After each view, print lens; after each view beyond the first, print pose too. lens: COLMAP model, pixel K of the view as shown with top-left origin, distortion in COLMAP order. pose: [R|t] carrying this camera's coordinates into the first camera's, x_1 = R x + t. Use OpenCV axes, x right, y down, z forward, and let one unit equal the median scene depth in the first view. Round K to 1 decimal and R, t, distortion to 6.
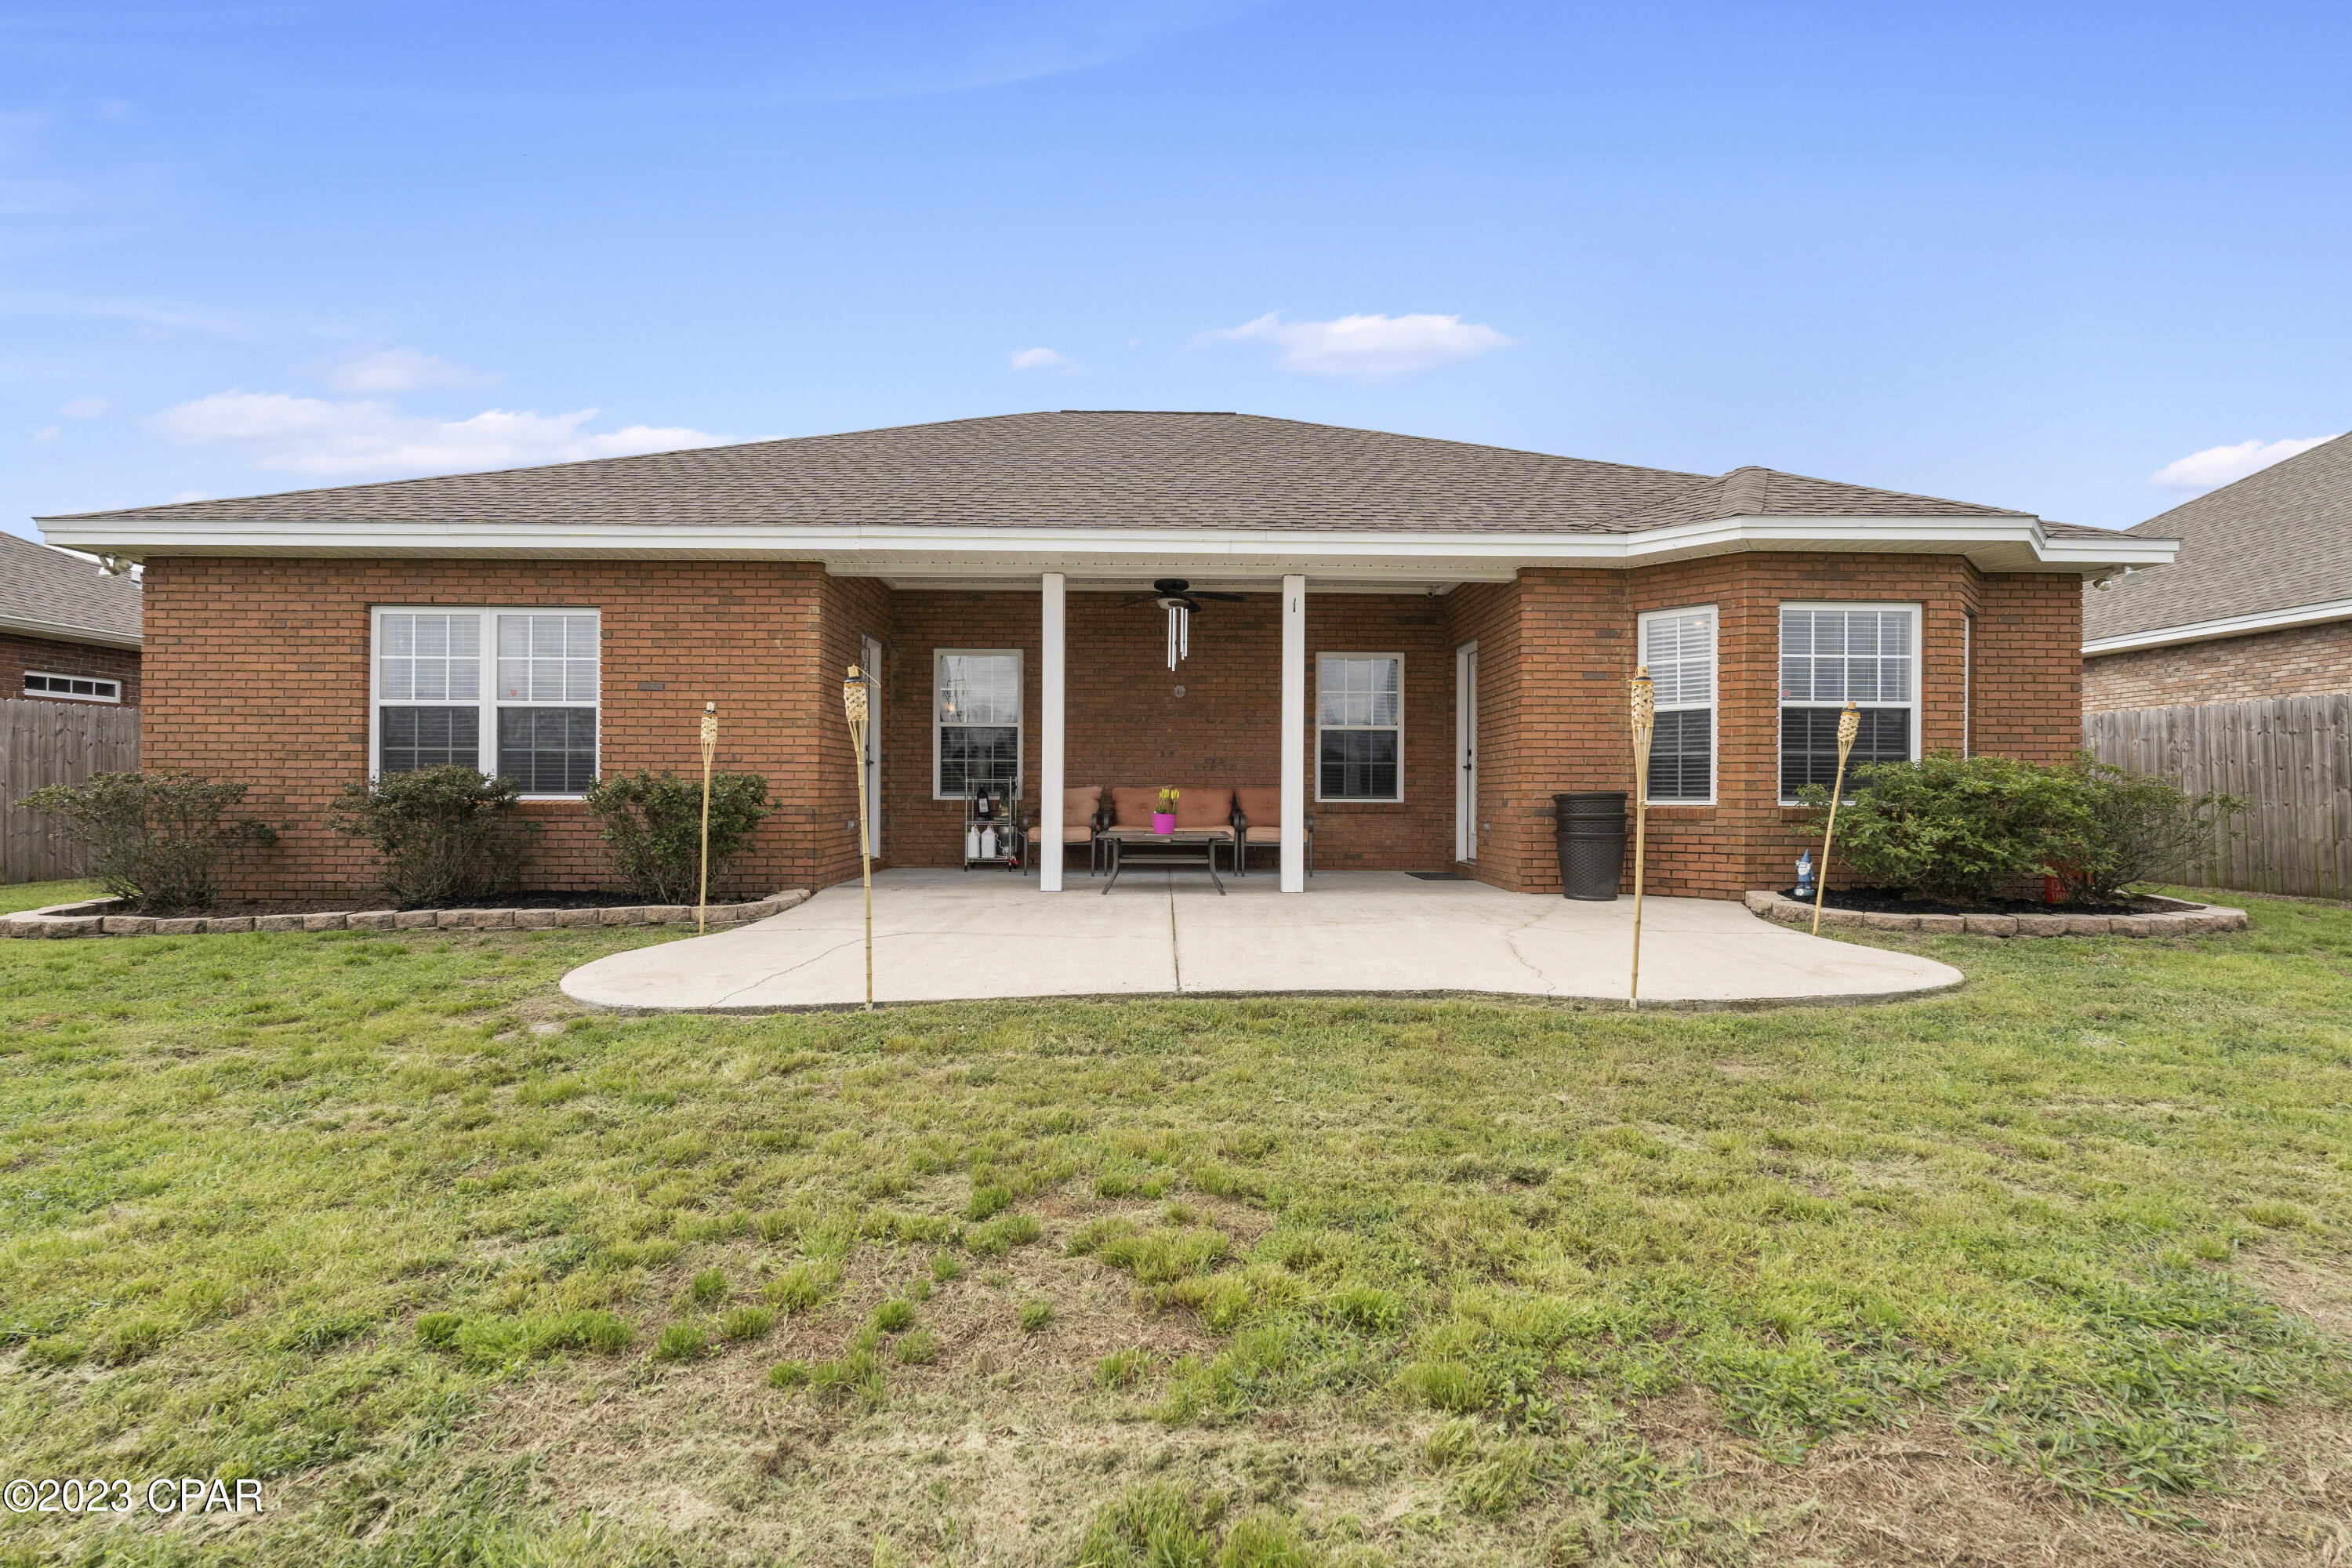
lens RADIAL K [[1057.4, 0, 1175.9], [0, 1057.4, 792.8], [0, 0, 1]] dist [-0.004455, -0.000862]
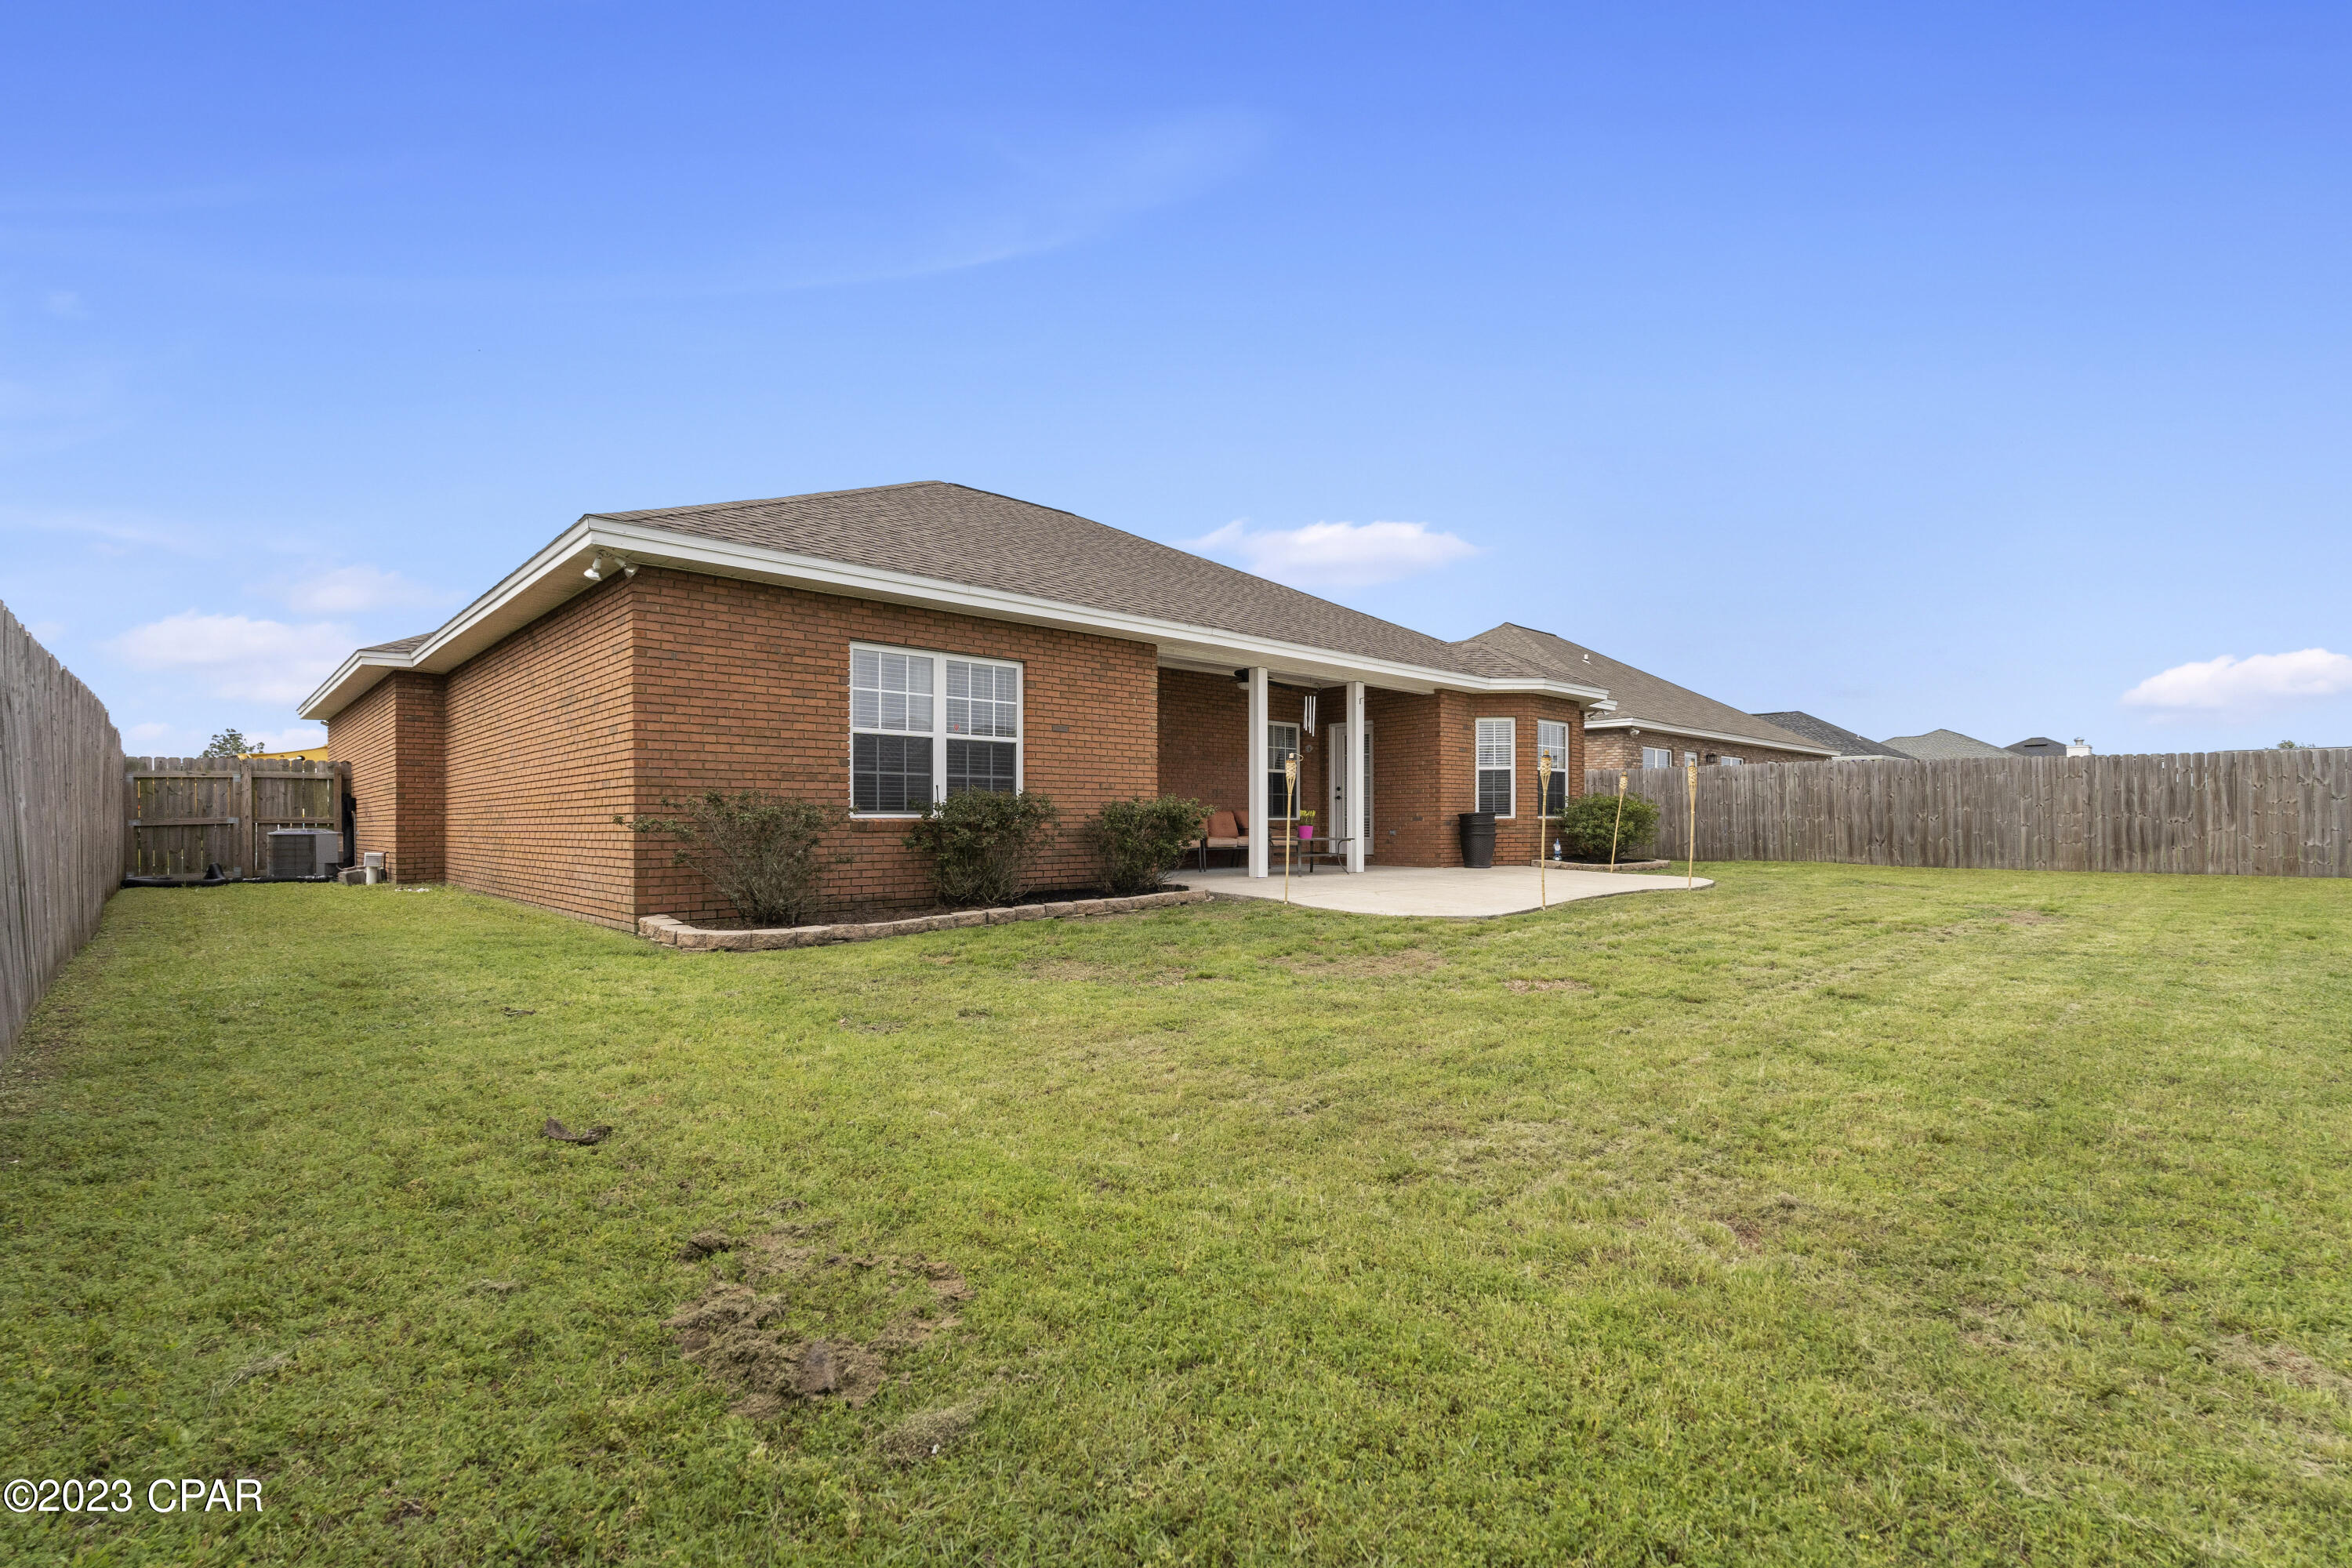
lens RADIAL K [[1057.4, 0, 1176.0], [0, 1057.4, 794.9], [0, 0, 1]] dist [-0.004455, -0.000862]
pose [[0.734925, 0.011626, 0.678049, -1.263449], [-0.002519, 0.999893, -0.014415, -0.003247], [-0.678144, 0.008886, 0.734875, -0.029143]]
